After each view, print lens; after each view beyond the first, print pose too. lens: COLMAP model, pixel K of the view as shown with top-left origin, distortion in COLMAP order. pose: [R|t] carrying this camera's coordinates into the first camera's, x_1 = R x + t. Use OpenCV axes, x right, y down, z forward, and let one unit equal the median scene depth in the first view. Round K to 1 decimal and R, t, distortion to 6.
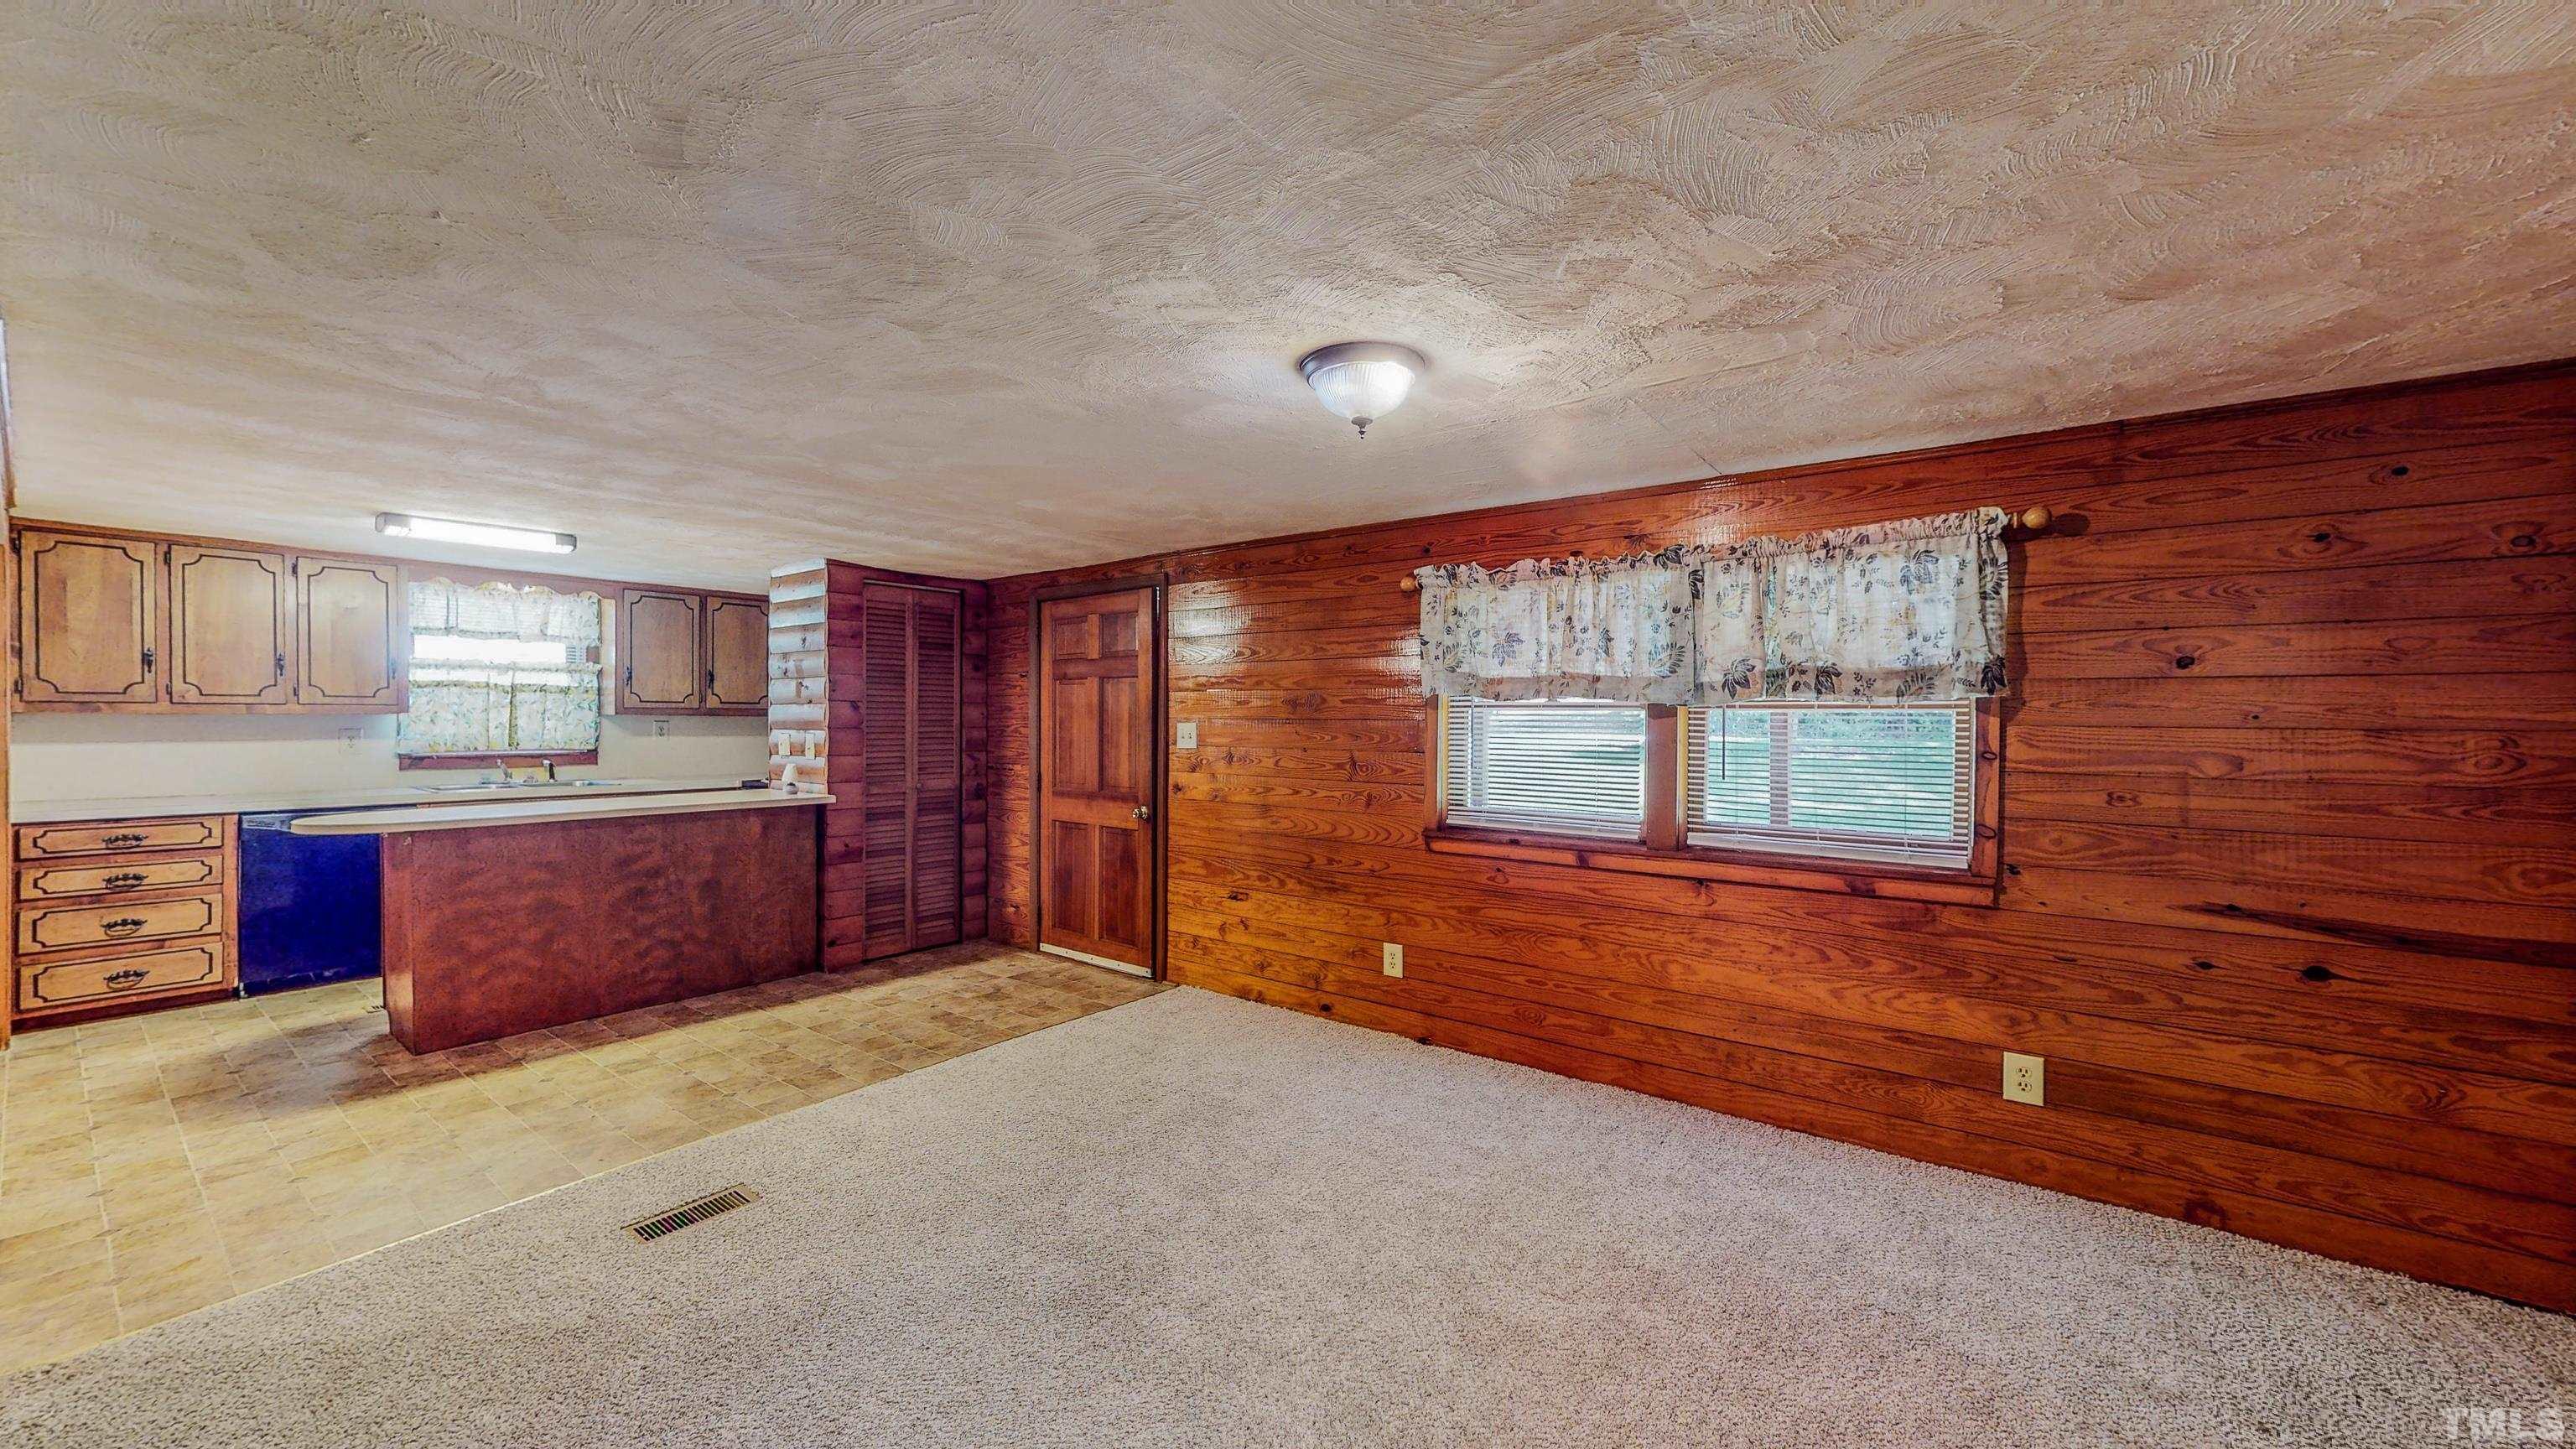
lens RADIAL K [[941.1, 0, 1288.0], [0, 941.1, 724.5], [0, 0, 1]] dist [0.000135, 0.000183]
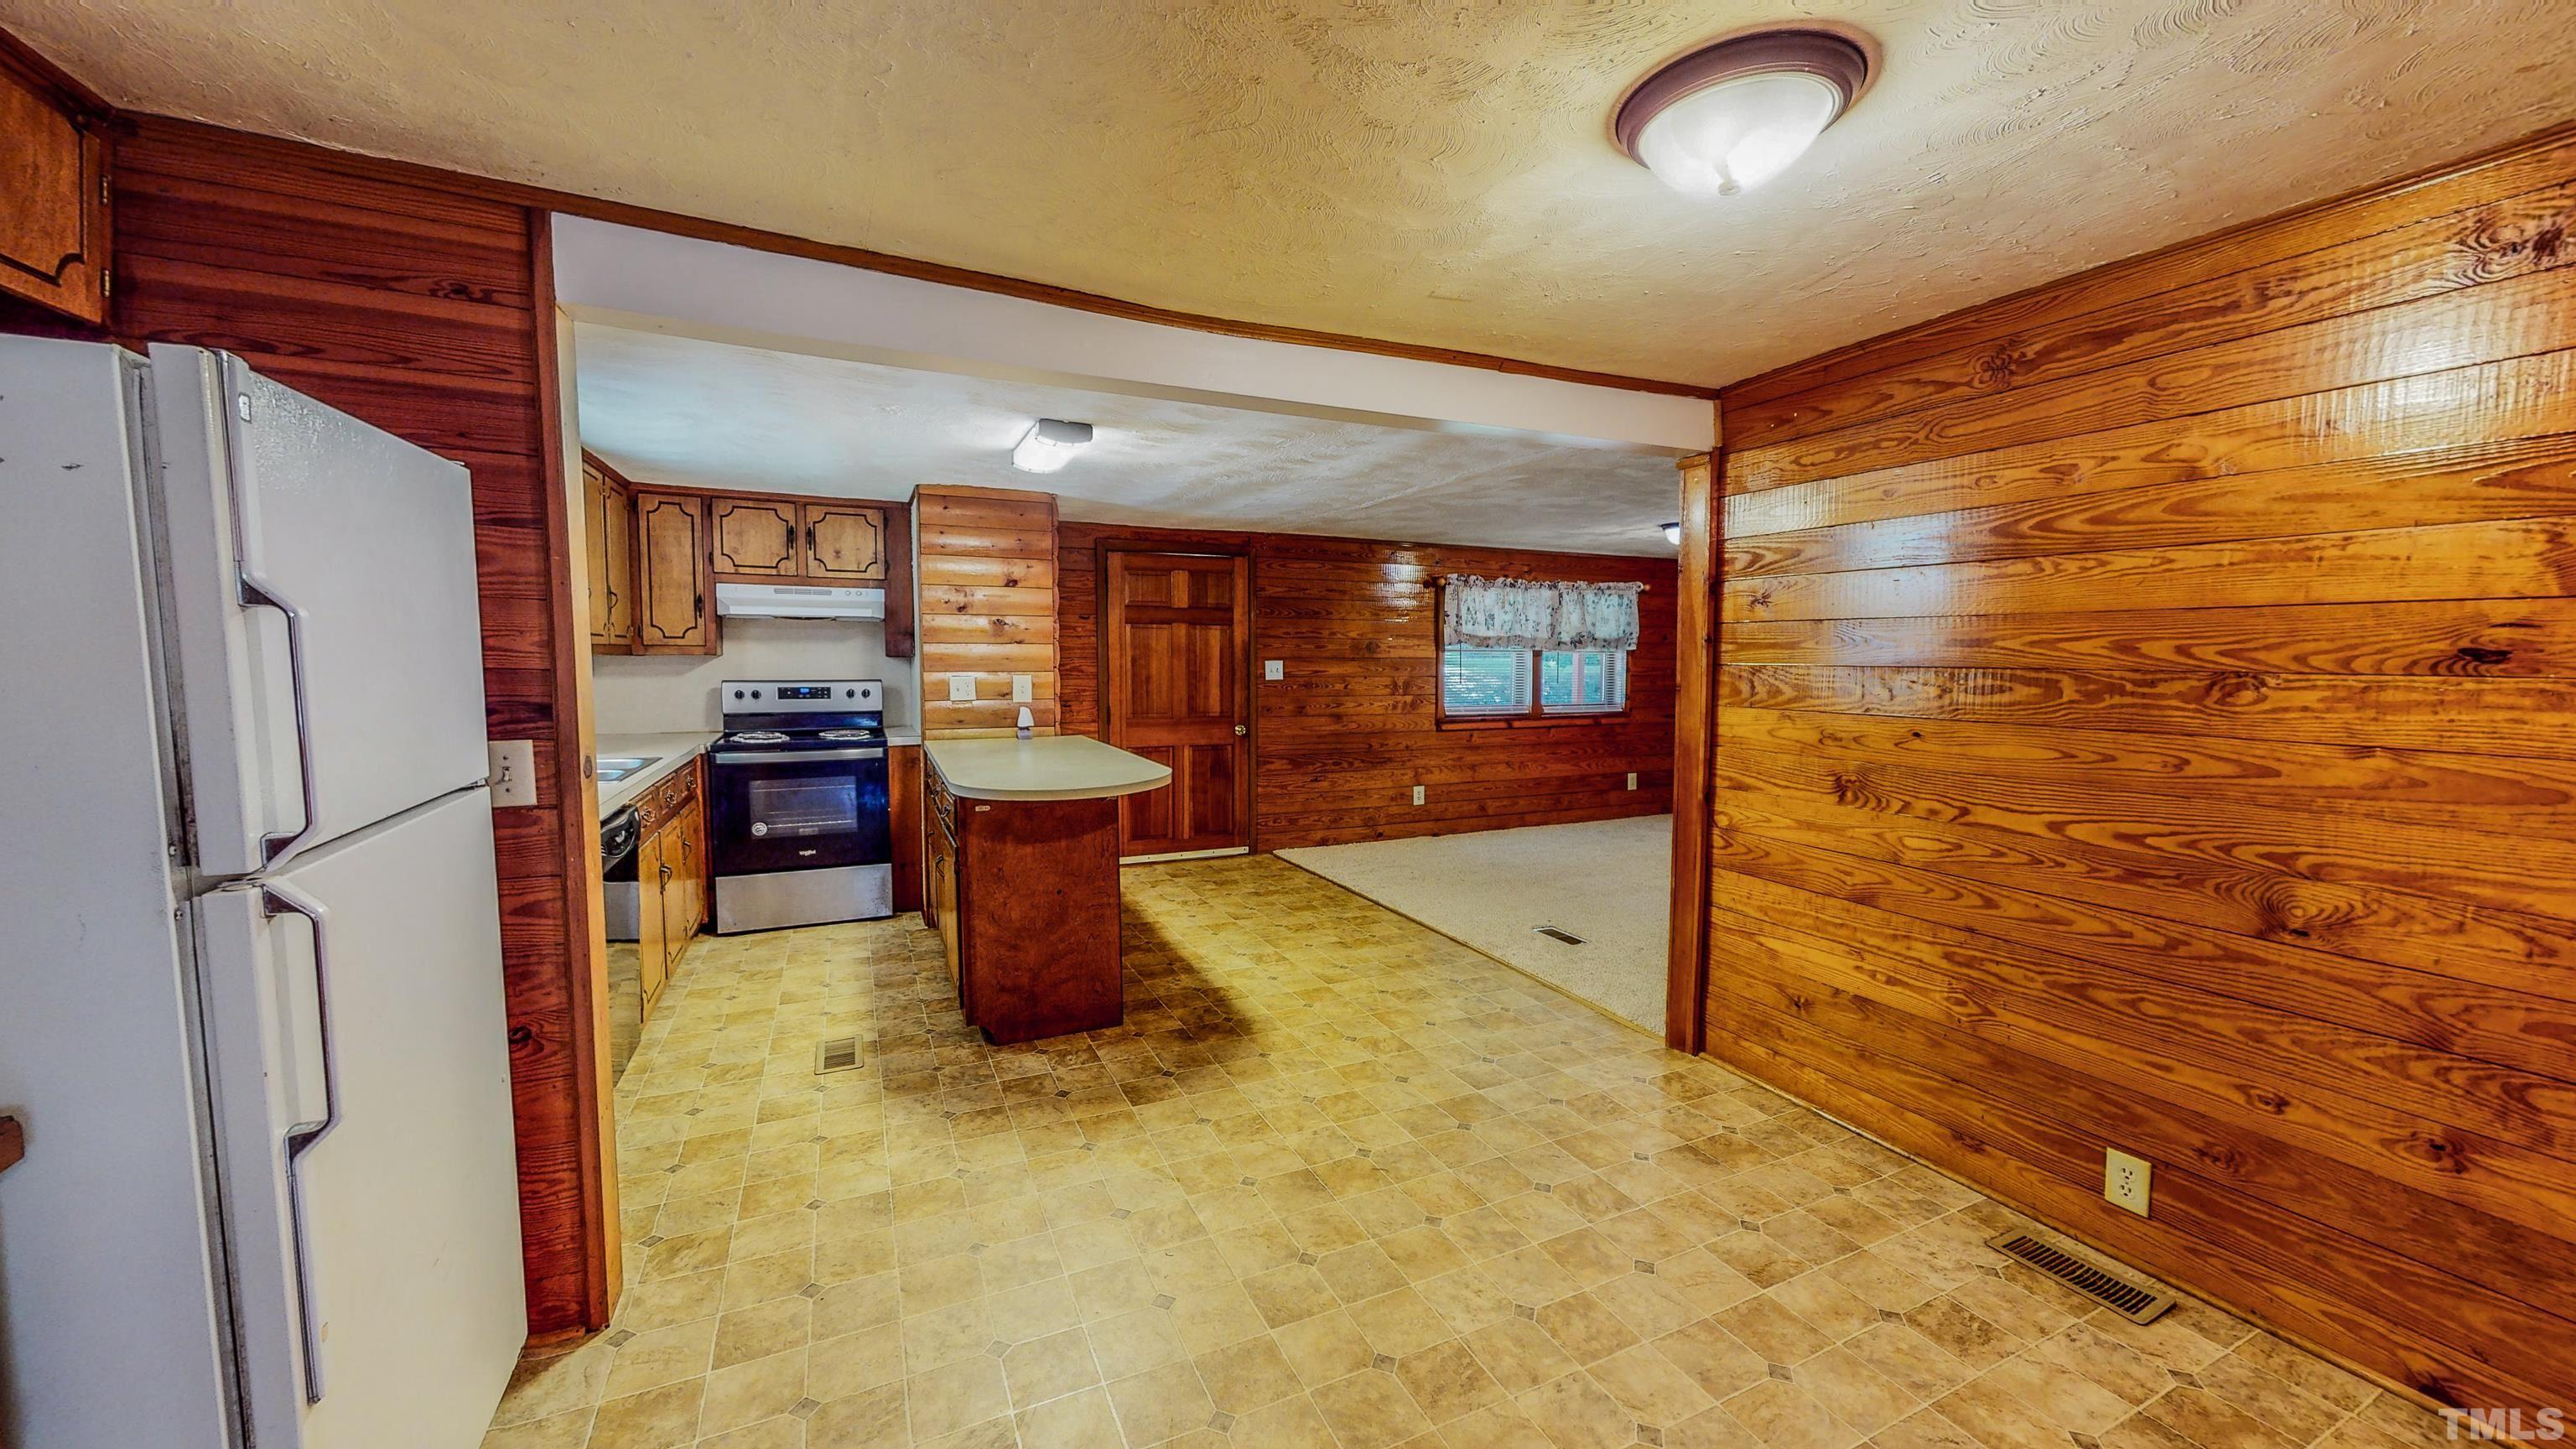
lens RADIAL K [[941.1, 0, 1288.0], [0, 941.1, 724.5], [0, 0, 1]] dist [0.000135, 0.000183]
pose [[0.470403, -0.067689, 0.879852, -1.561890], [0.004897, 0.997239, 0.074101, -0.012535], [-0.882438, -0.030549, 0.469435, 0.404968]]
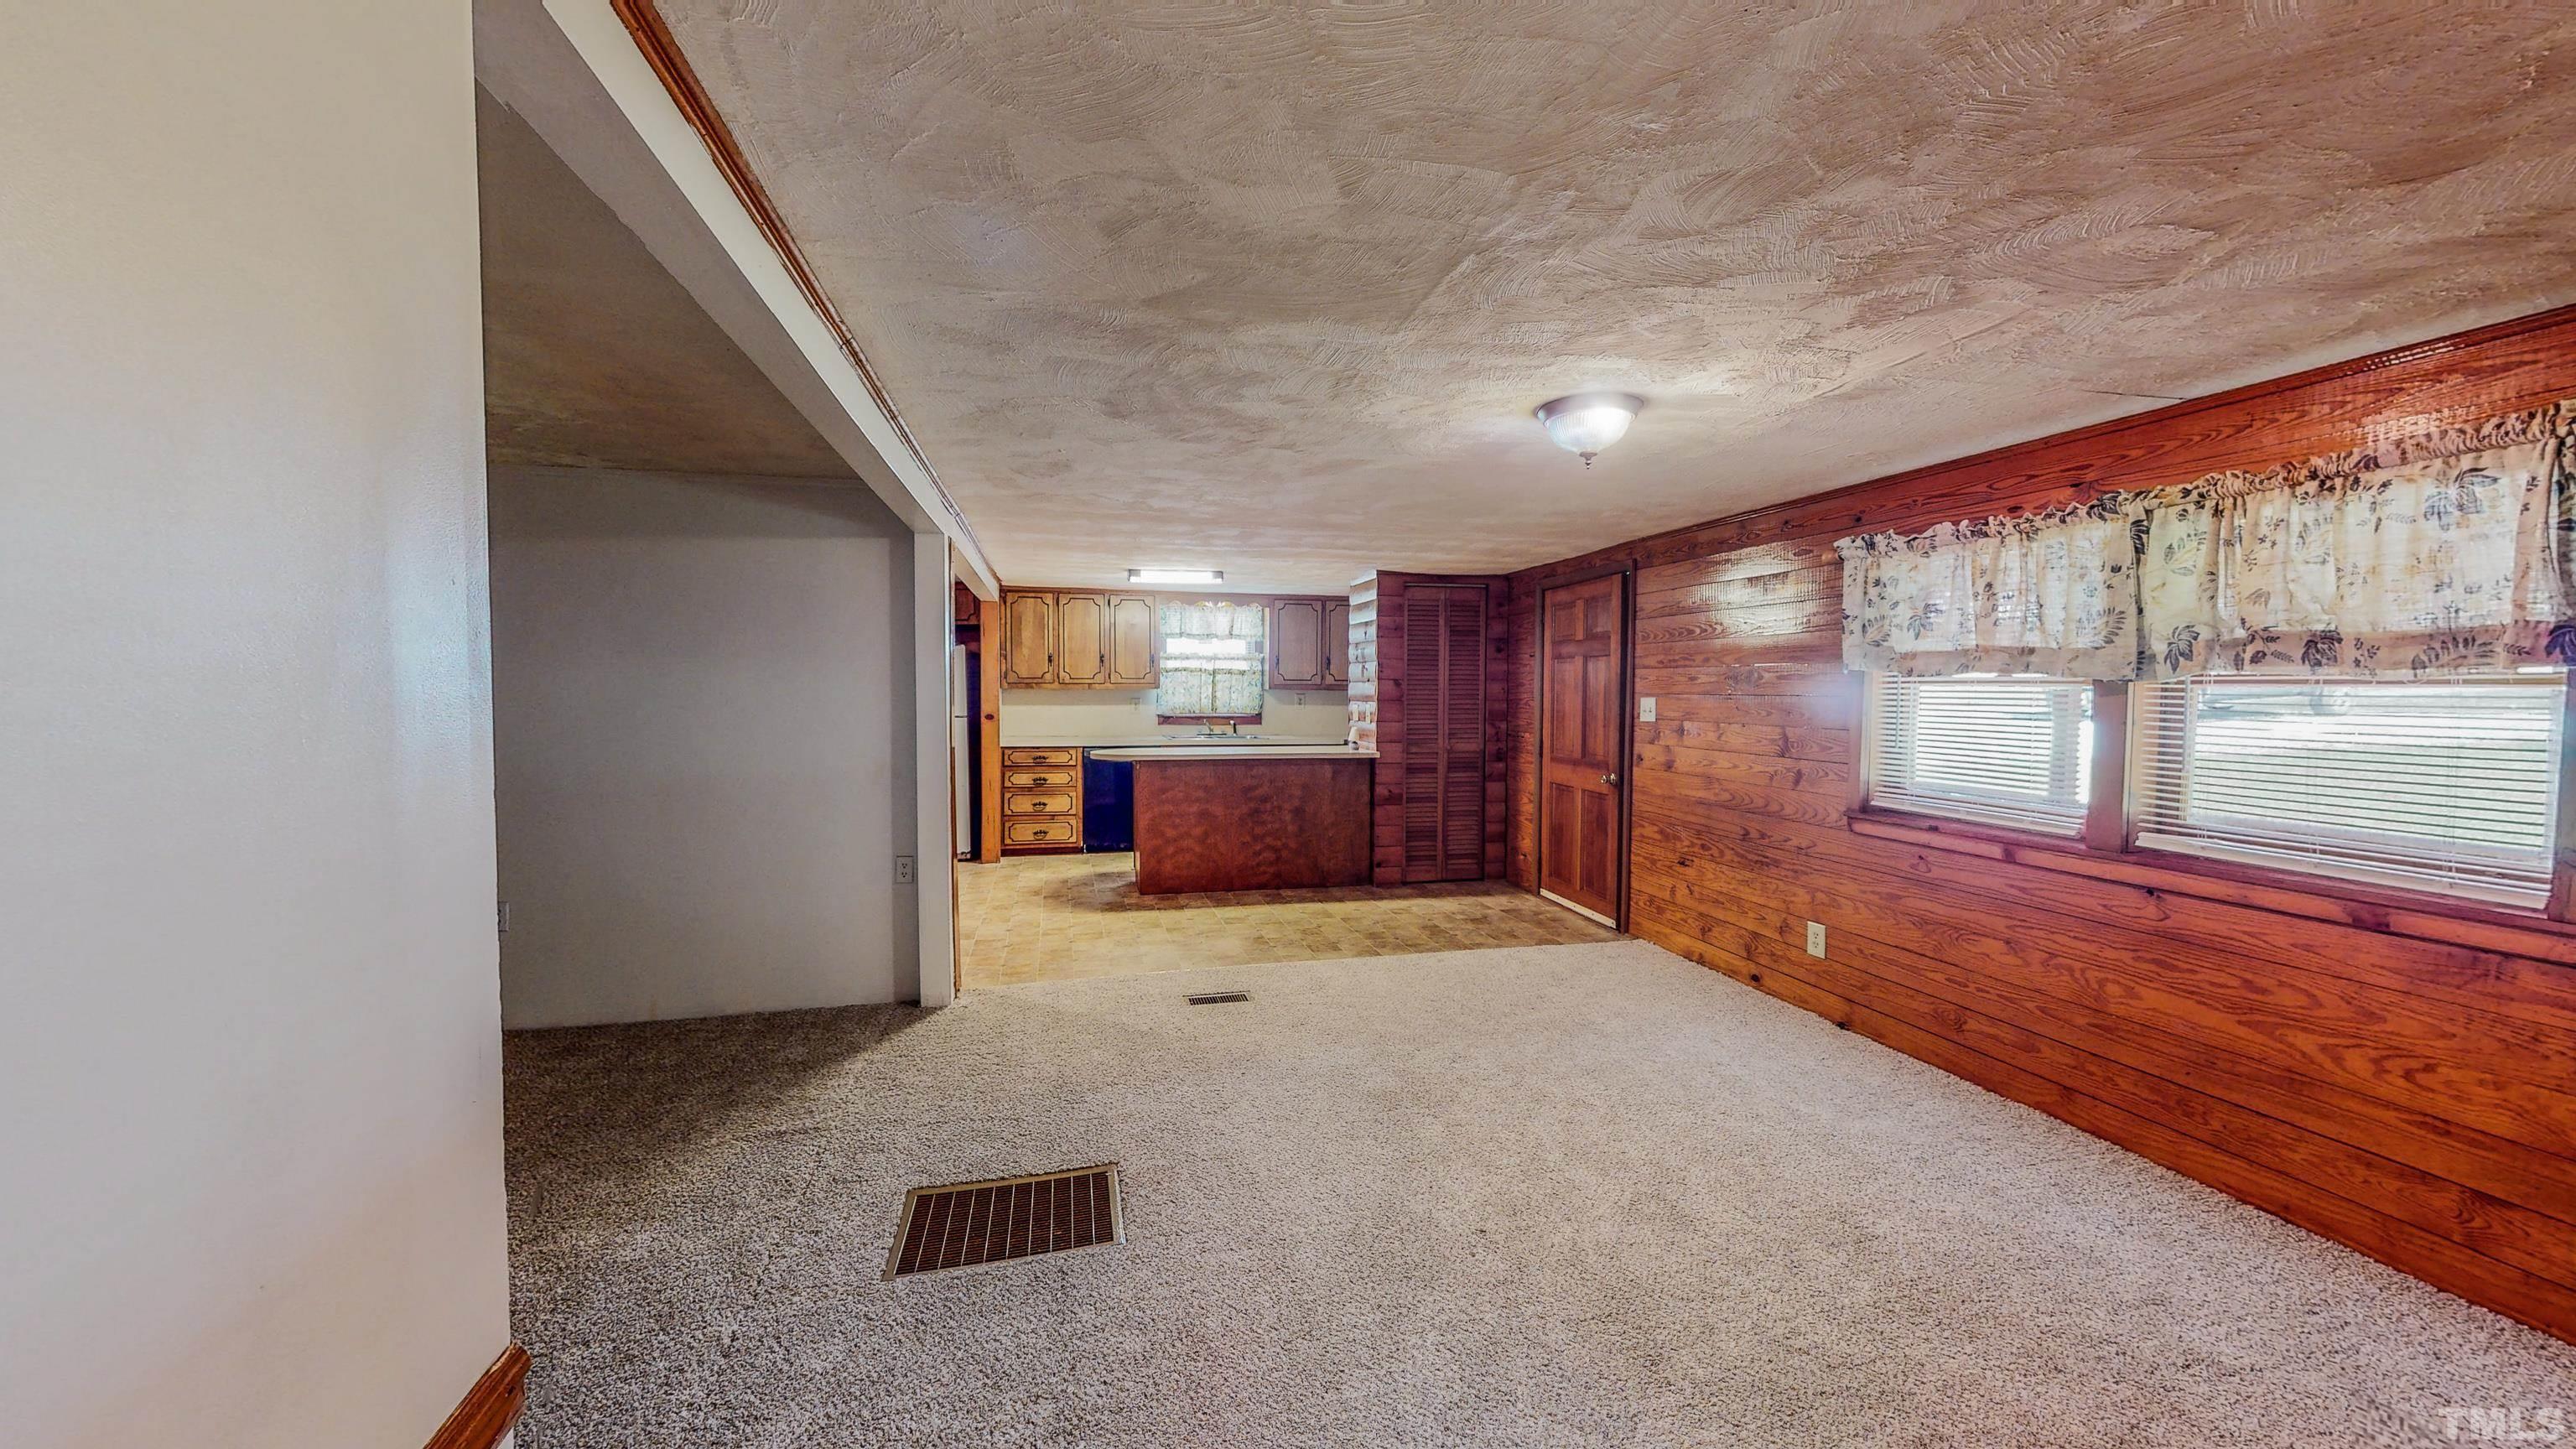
lens RADIAL K [[941.1, 0, 1288.0], [0, 941.1, 724.5], [0, 0, 1]] dist [0.000135, 0.000183]
pose [[0.772761, 0.023170, -0.634274, 0.310396], [-0.003954, 0.999490, 0.031694, -0.004255], [0.634685, -0.021984, 0.772458, -0.110635]]
